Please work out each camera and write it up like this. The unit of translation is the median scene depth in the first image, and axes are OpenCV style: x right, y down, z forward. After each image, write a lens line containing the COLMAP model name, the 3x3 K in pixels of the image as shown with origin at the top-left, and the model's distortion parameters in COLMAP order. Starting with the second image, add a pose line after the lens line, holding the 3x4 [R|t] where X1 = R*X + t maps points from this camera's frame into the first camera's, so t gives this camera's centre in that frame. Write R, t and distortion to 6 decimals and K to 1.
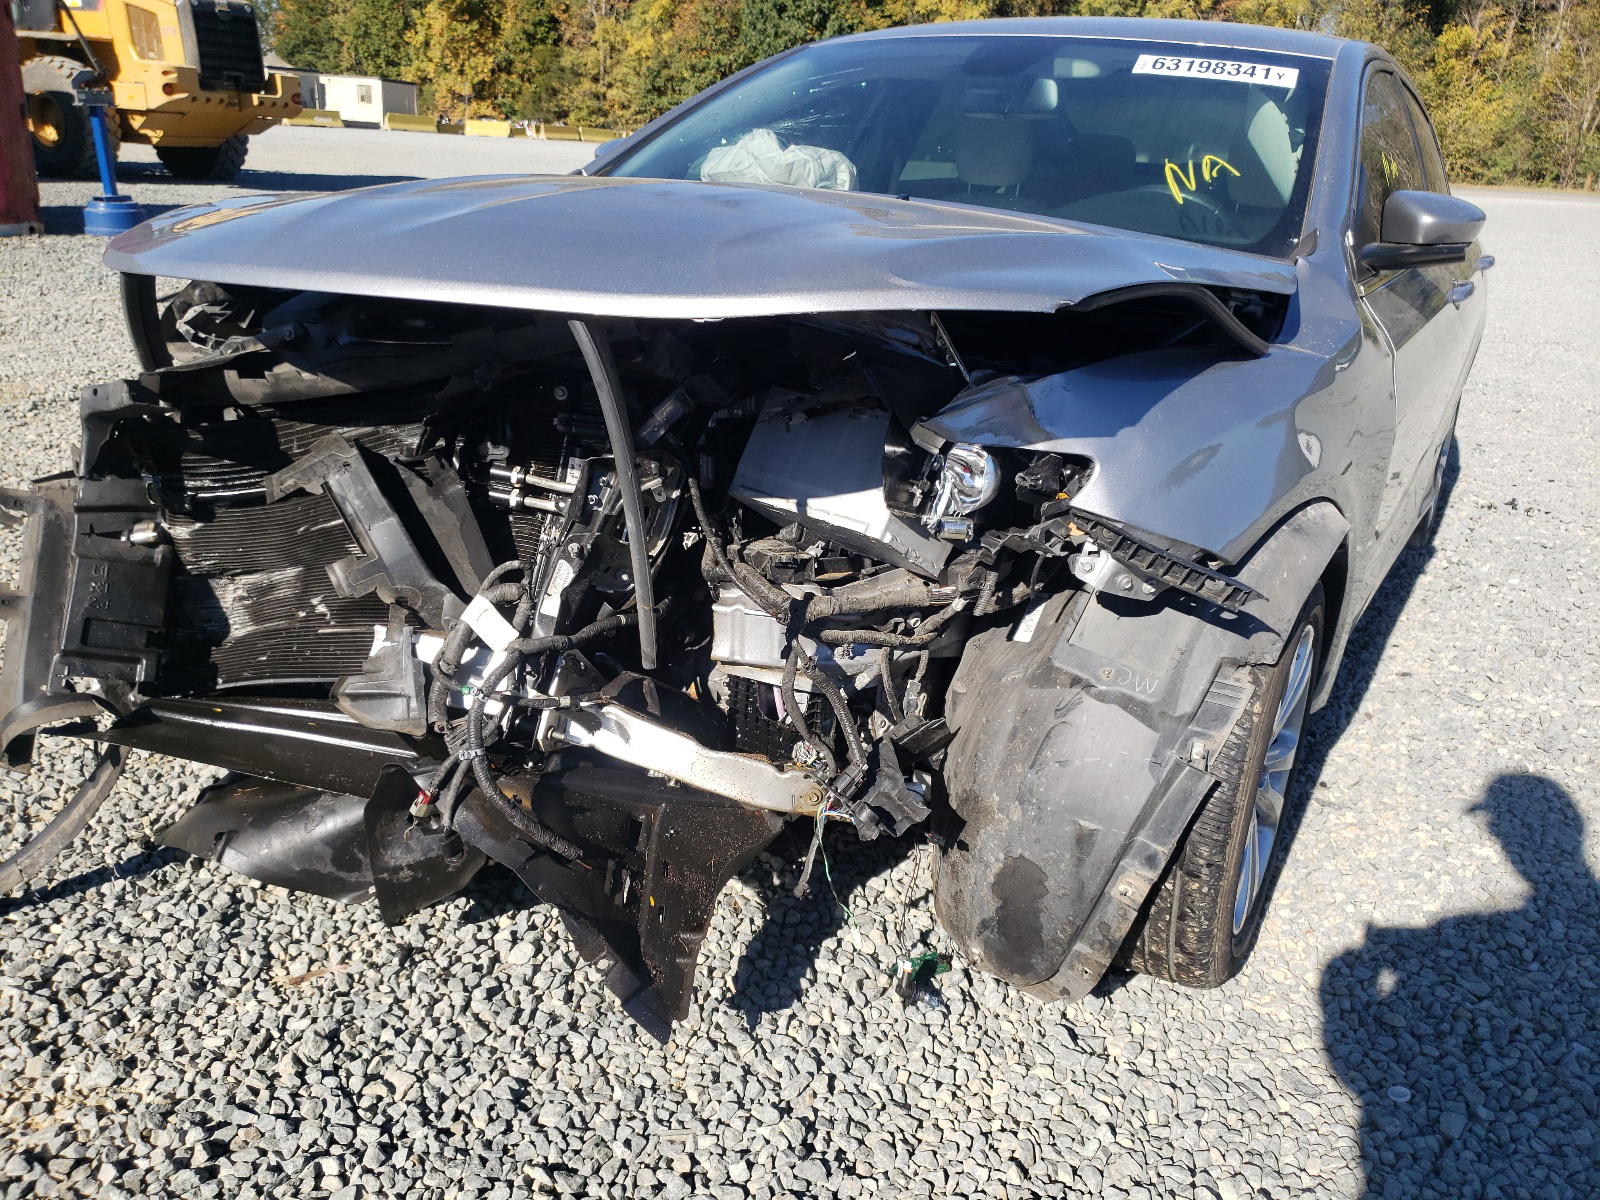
lens RADIAL K [[1215.9, 0, 797.4], [0, 1215.9, 596.6], [0, 0, 1]] dist [0.008898, 0.016507]
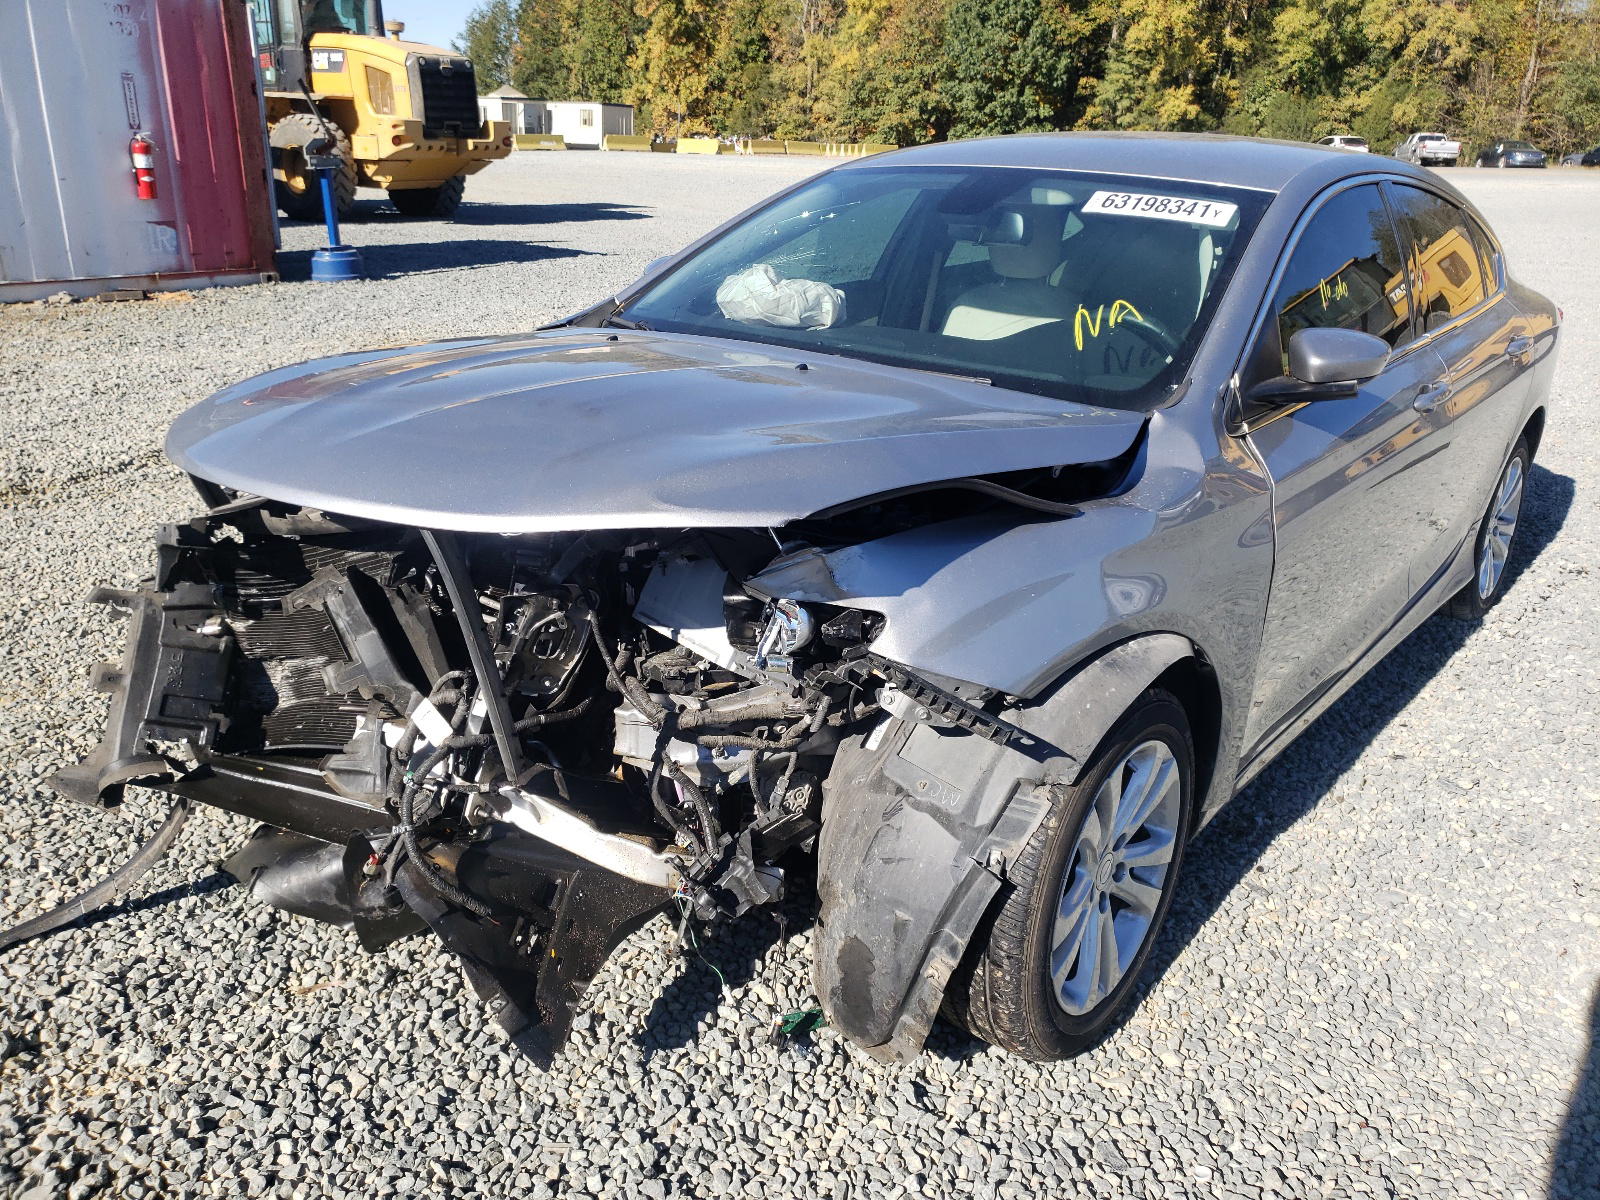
lens RADIAL K [[1215.9, 0, 802.3], [0, 1215.9, 556.8], [0, 0, 1]] dist [0.008898, 0.016507]
pose [[0.986383, 0.020453, -0.163187, 0.300219], [-0.025194, 0.999317, -0.027035, -0.113809], [0.162523, 0.030778, 0.986225, -0.172026]]
